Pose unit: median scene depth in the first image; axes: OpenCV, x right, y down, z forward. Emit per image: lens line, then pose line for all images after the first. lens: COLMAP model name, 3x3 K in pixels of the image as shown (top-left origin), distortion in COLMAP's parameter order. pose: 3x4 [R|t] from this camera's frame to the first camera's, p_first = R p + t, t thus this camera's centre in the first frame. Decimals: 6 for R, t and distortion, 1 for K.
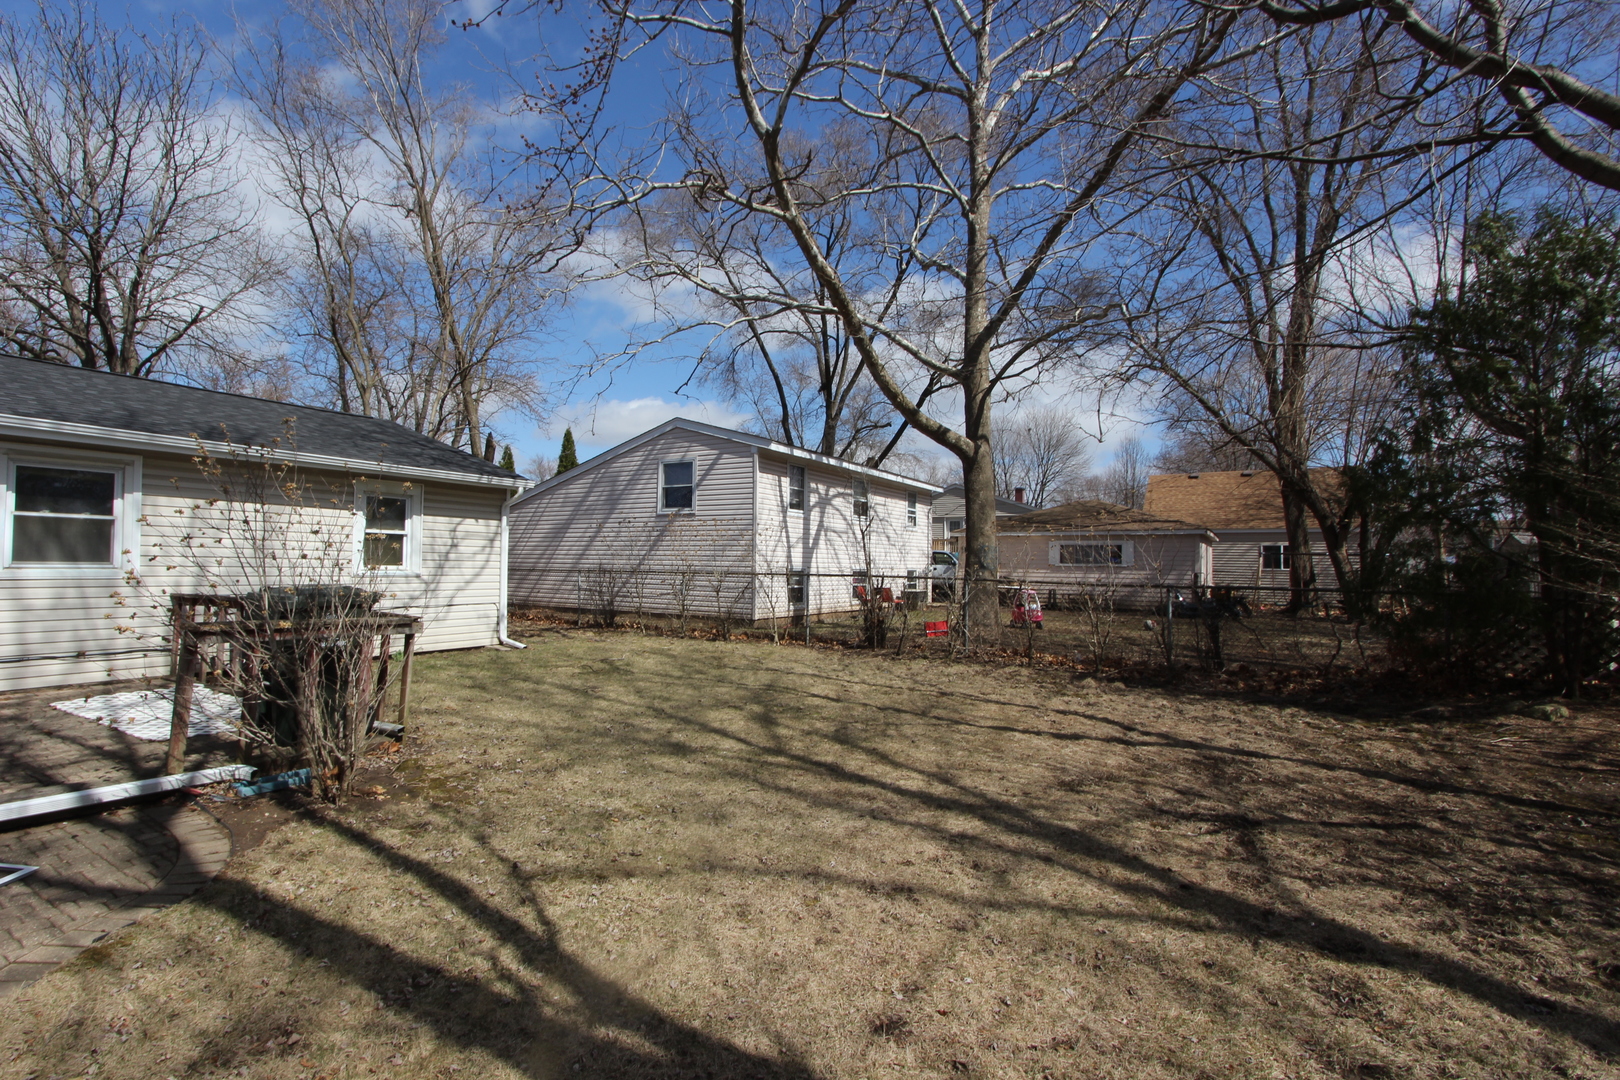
lens RADIAL K [[757.7, 0, 756.1], [0, 757.7, 537.2], [0, 0, 1]] dist [-0.013290, -0.000115]
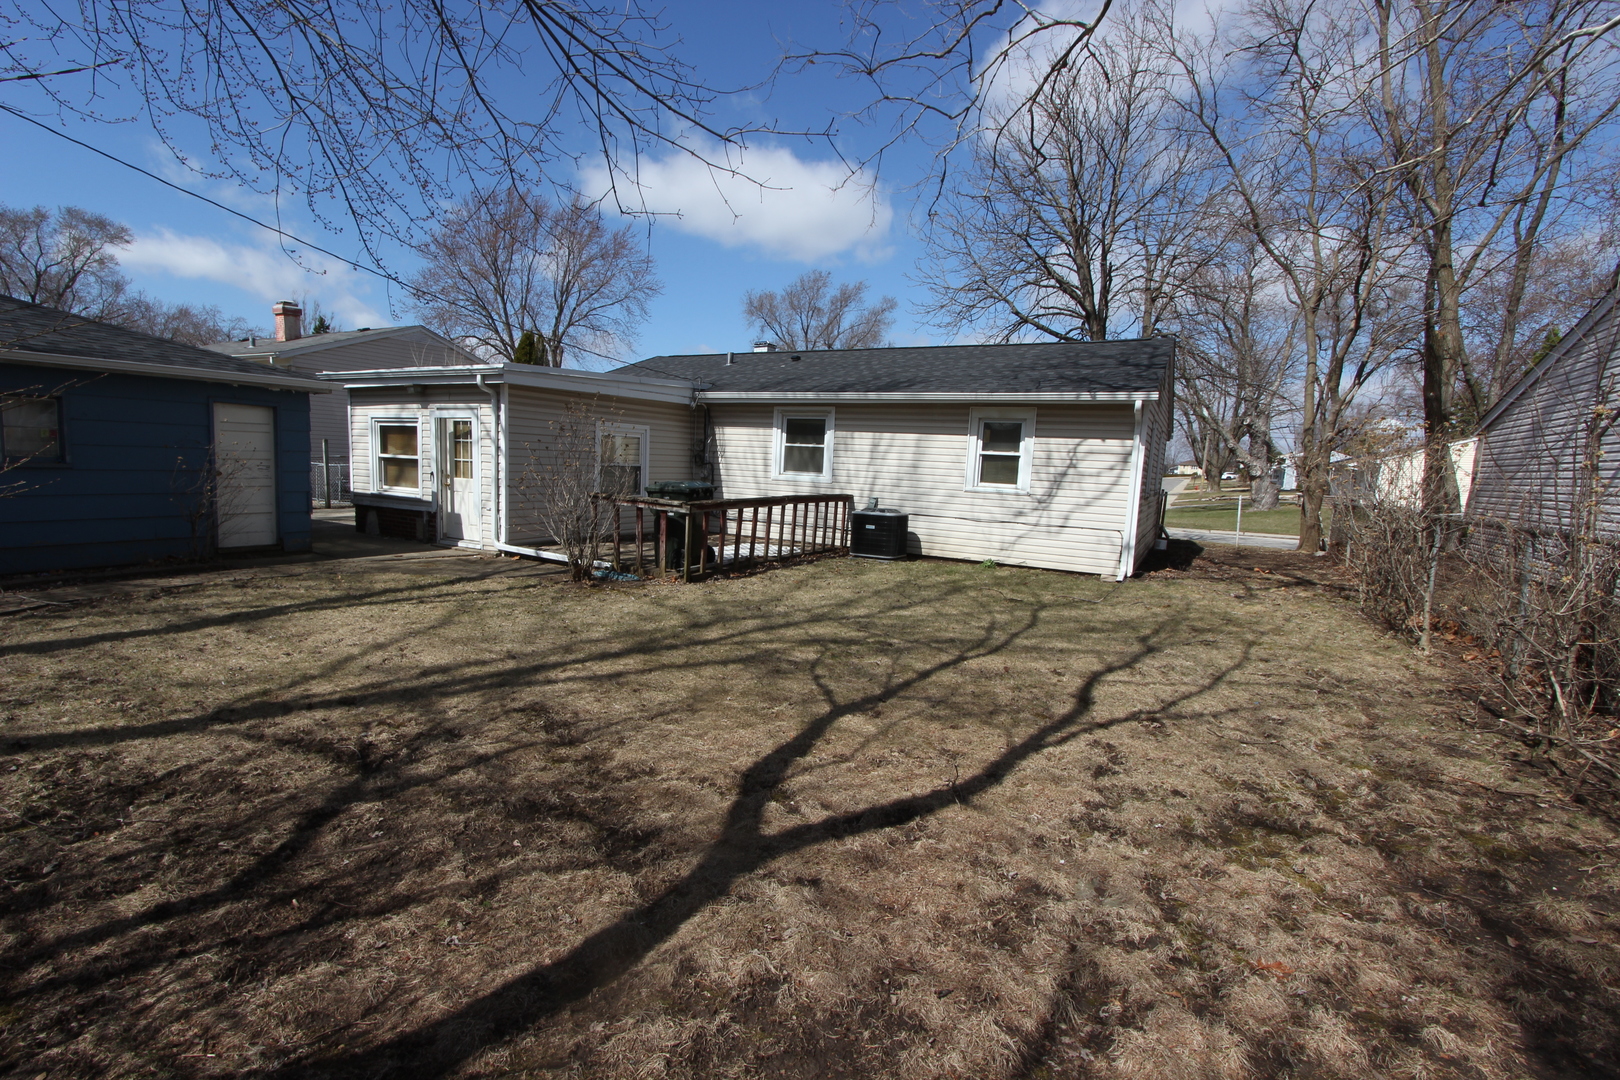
lens RADIAL K [[757.7, 0, 756.1], [0, 757.7, 537.2], [0, 0, 1]] dist [-0.013290, -0.000115]
pose [[0.042283, 0.090471, -0.995001, 0.554078], [-0.010740, 0.995875, 0.090094, 0.017406], [0.999048, 0.006877, 0.043081, 0.526141]]
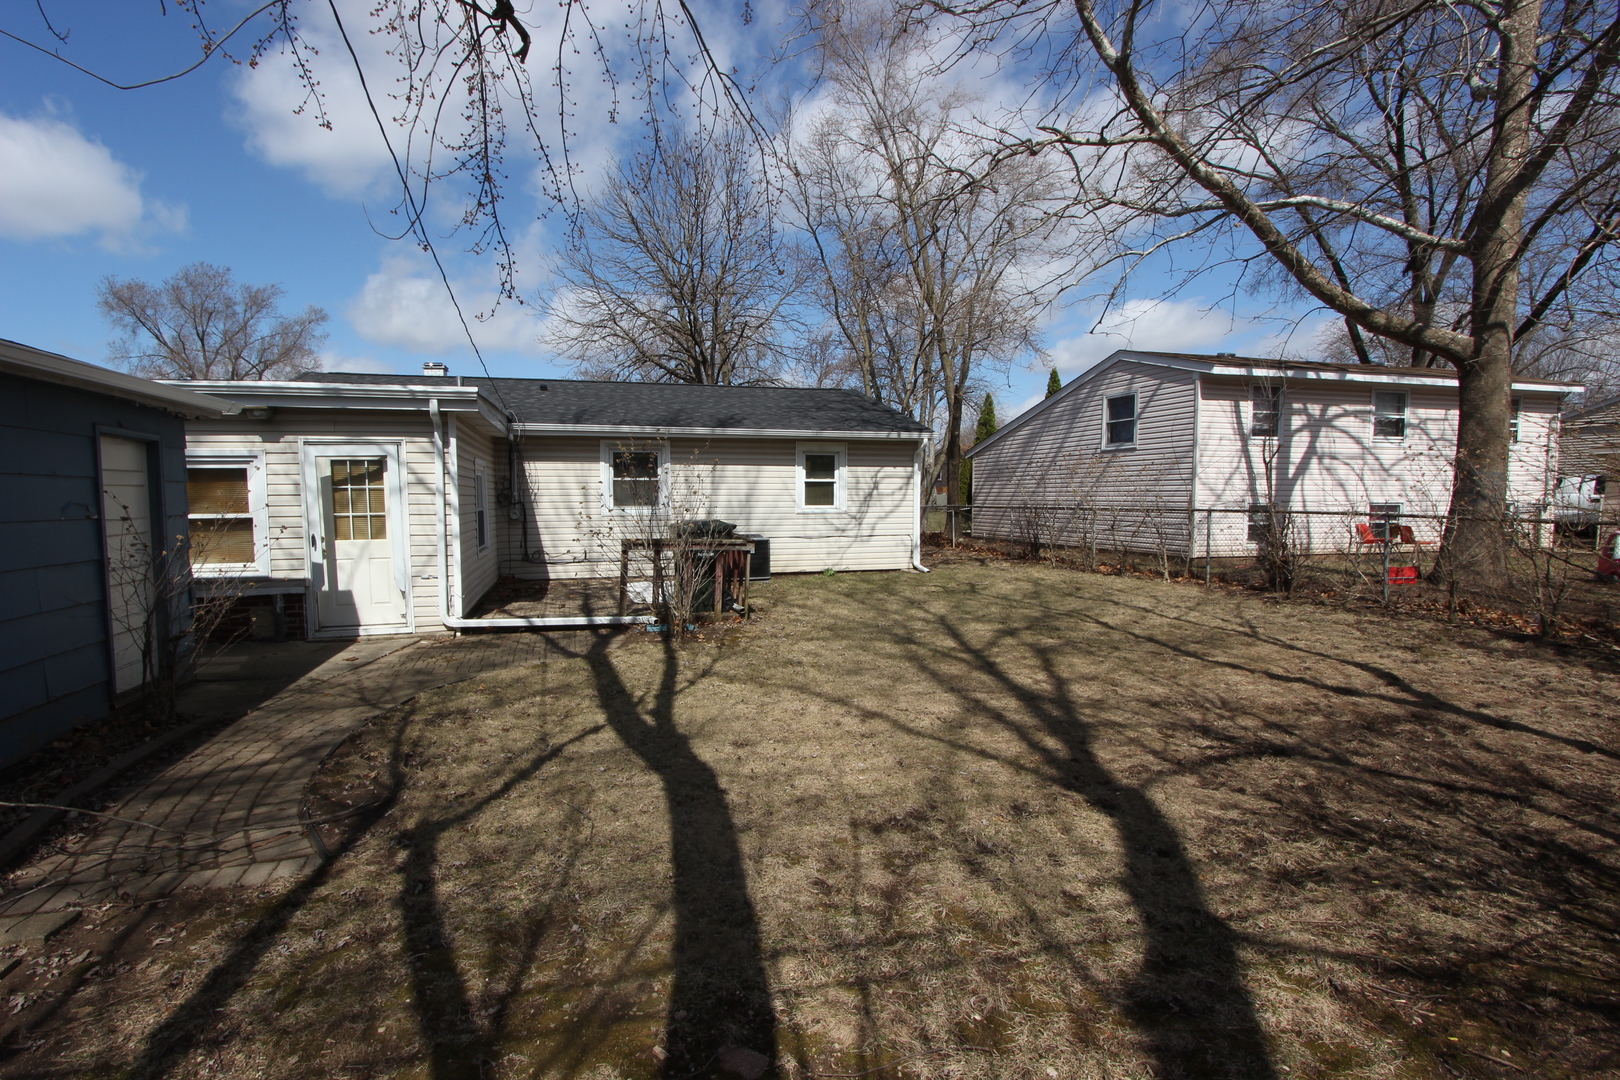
lens RADIAL K [[757.7, 0, 756.1], [0, 757.7, 537.2], [0, 0, 1]] dist [-0.013290, -0.000115]
pose [[0.741321, 0.018023, -0.670908, 0.300426], [0.037909, 0.996919, 0.068668, -0.002794], [0.670079, -0.076338, 0.738354, -0.077670]]
